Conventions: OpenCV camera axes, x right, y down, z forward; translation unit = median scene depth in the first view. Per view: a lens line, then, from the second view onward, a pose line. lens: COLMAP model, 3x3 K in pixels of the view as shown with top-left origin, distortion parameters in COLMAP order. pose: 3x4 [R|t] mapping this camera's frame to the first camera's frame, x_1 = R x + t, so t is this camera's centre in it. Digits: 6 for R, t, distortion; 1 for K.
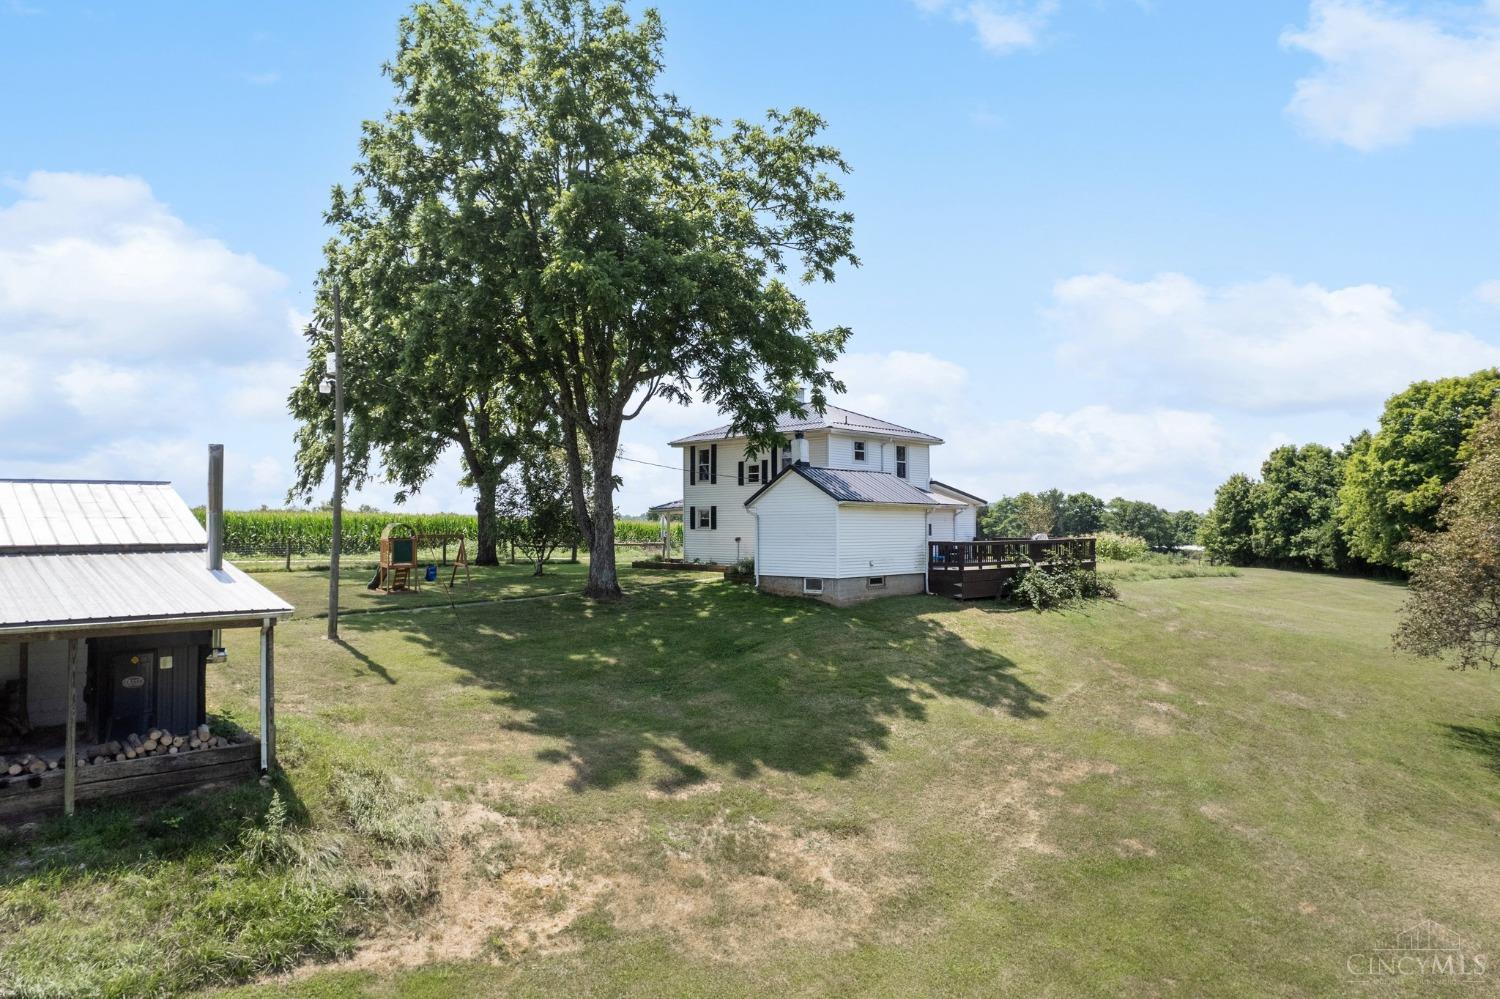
lens RADIAL K [[940.8, 0, 728.4], [0, 940.8, 530.7], [0, 0, 1]] dist [-0.052419, 0.036291]
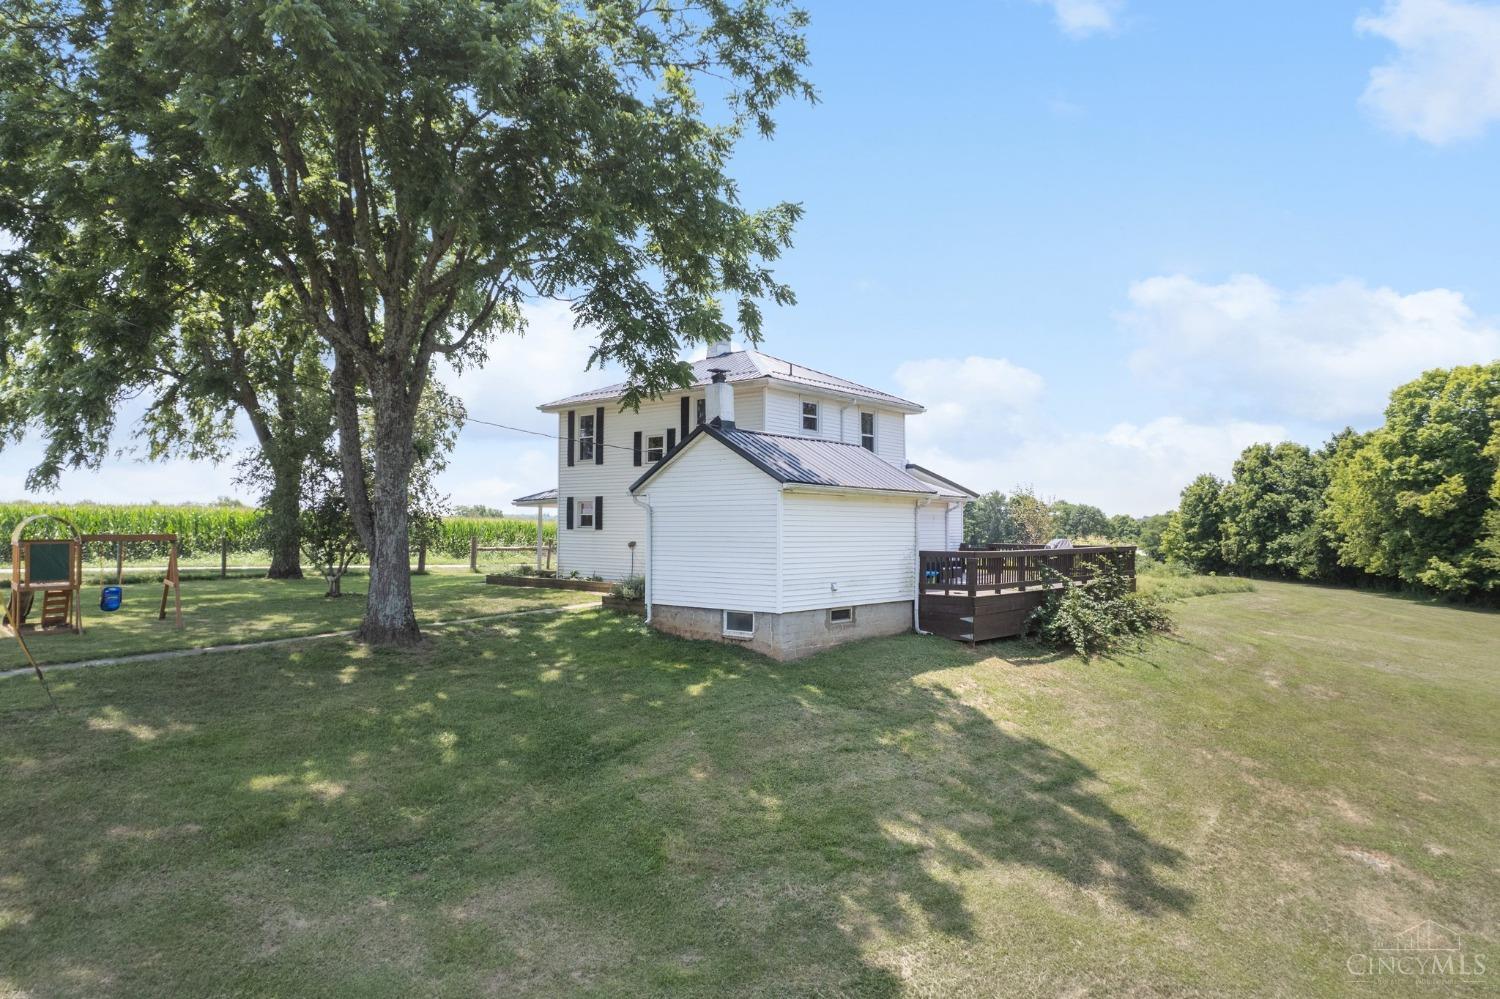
lens RADIAL K [[940.8, 0, 740.4], [0, 940.8, 531.0], [0, 0, 1]] dist [-0.052419, 0.036291]
pose [[0.996484, 0.007307, 0.083469, 0.038662], [-0.007205, 0.999973, -0.001521, -0.000229], [-0.083478, 0.000915, 0.996509, 0.381366]]
